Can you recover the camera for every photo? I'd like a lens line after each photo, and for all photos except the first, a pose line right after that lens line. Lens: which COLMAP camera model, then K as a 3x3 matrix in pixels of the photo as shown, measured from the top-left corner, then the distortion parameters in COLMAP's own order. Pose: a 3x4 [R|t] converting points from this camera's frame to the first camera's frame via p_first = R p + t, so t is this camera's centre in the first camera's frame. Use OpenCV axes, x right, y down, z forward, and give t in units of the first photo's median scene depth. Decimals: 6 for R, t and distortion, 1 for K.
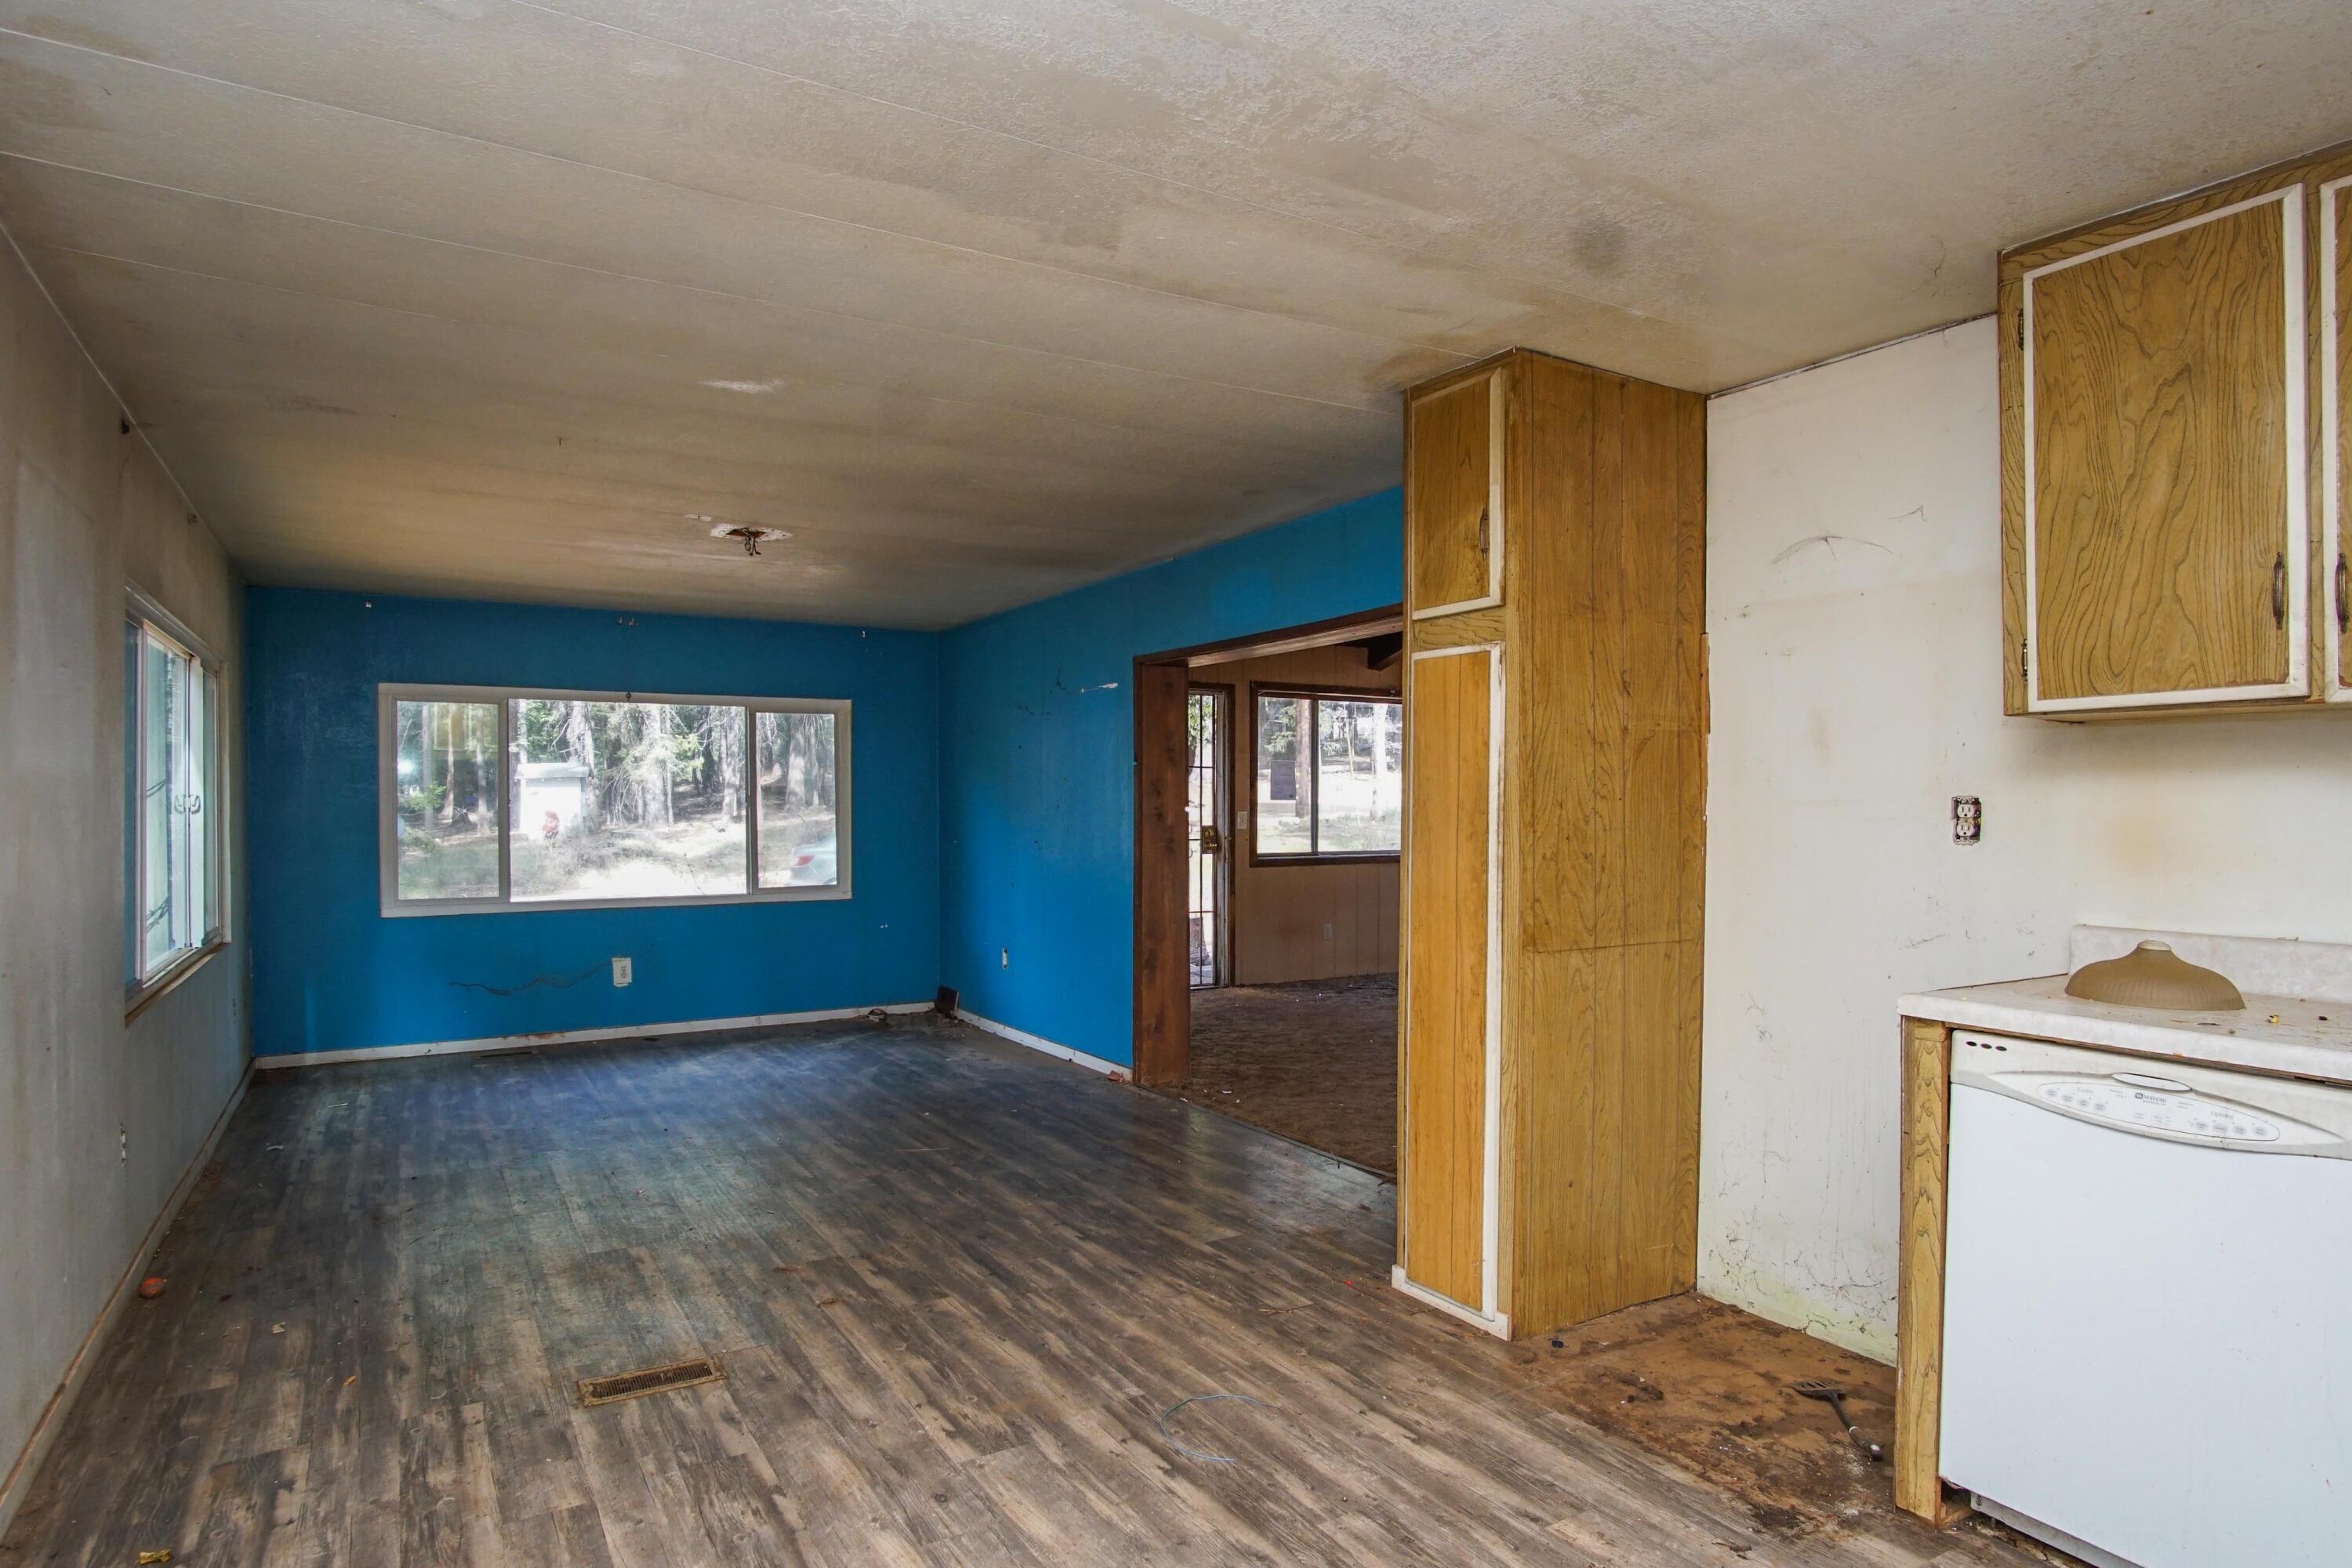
lens RADIAL K [[1256.0, 0, 1178.3], [0, 1256.0, 800.3], [0, 0, 1]] dist [-0.035401, 0.012007]
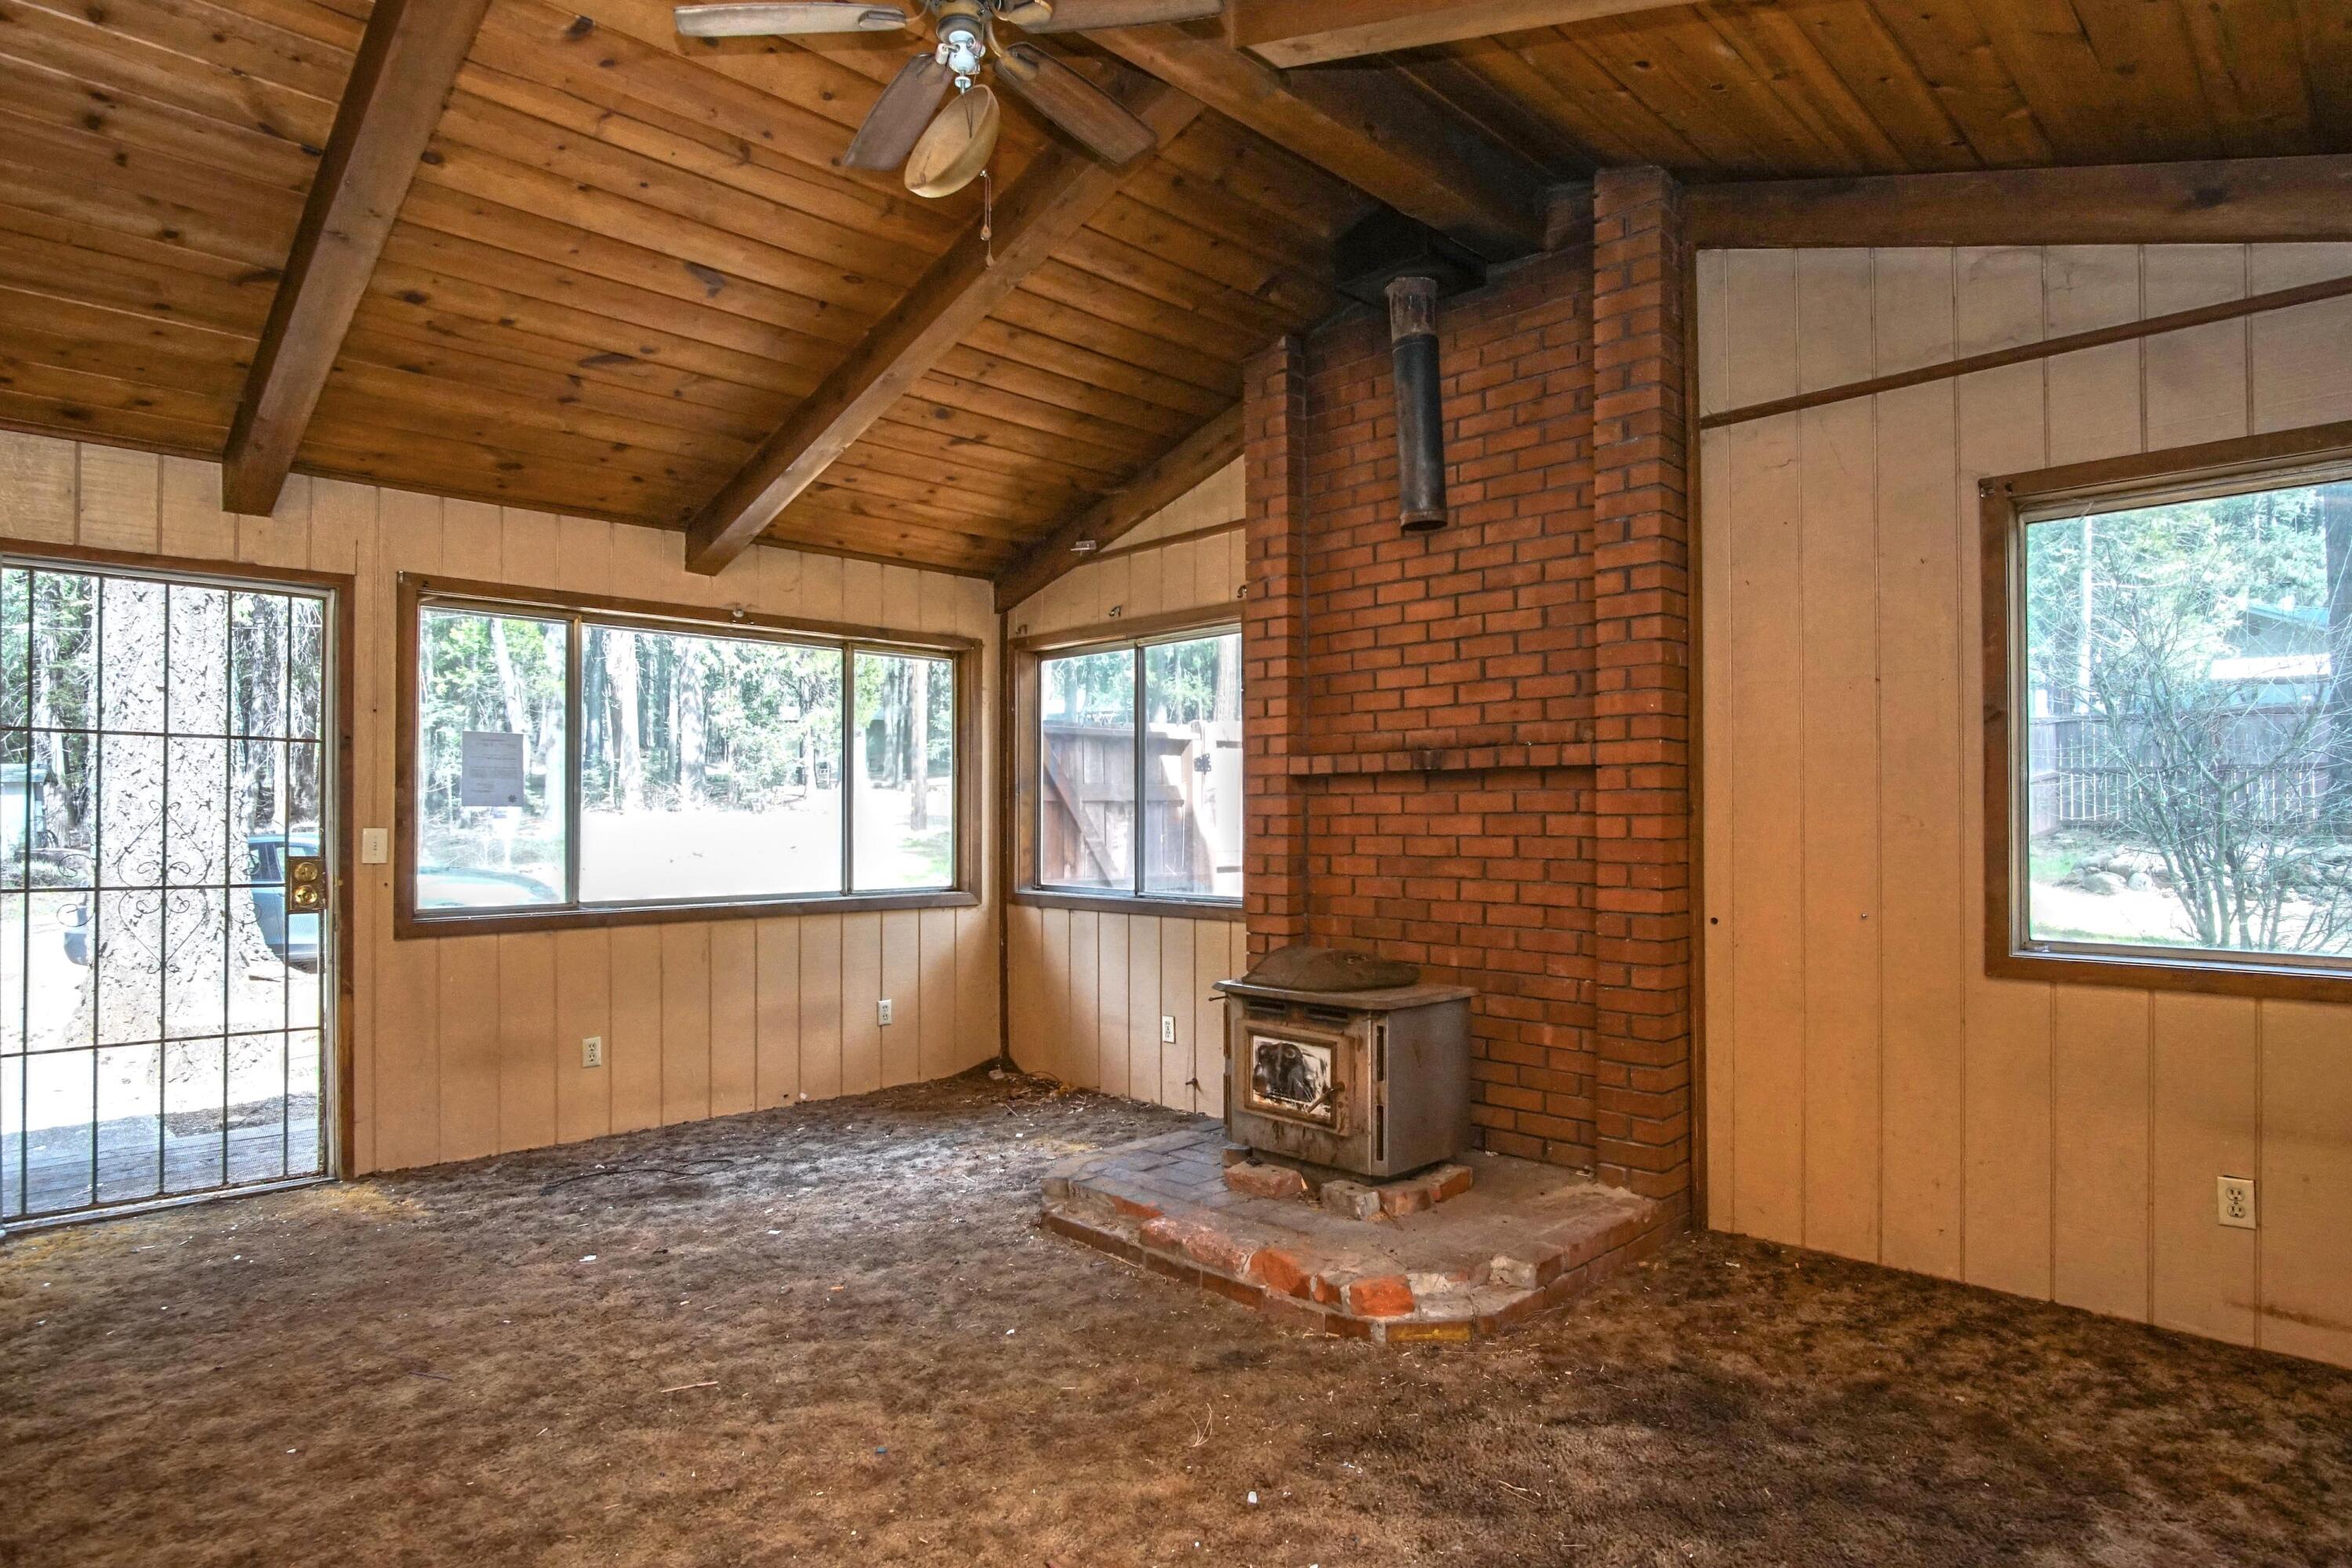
lens RADIAL K [[1256.0, 0, 1178.3], [0, 1256.0, 800.3], [0, 0, 1]] dist [-0.035401, 0.012007]
pose [[0.980500, 0.001423, 0.196514, 0.905787], [0.001638, 0.999880, -0.015416, 0.019709], [-0.196512, 0.015437, 0.980380, 1.486507]]
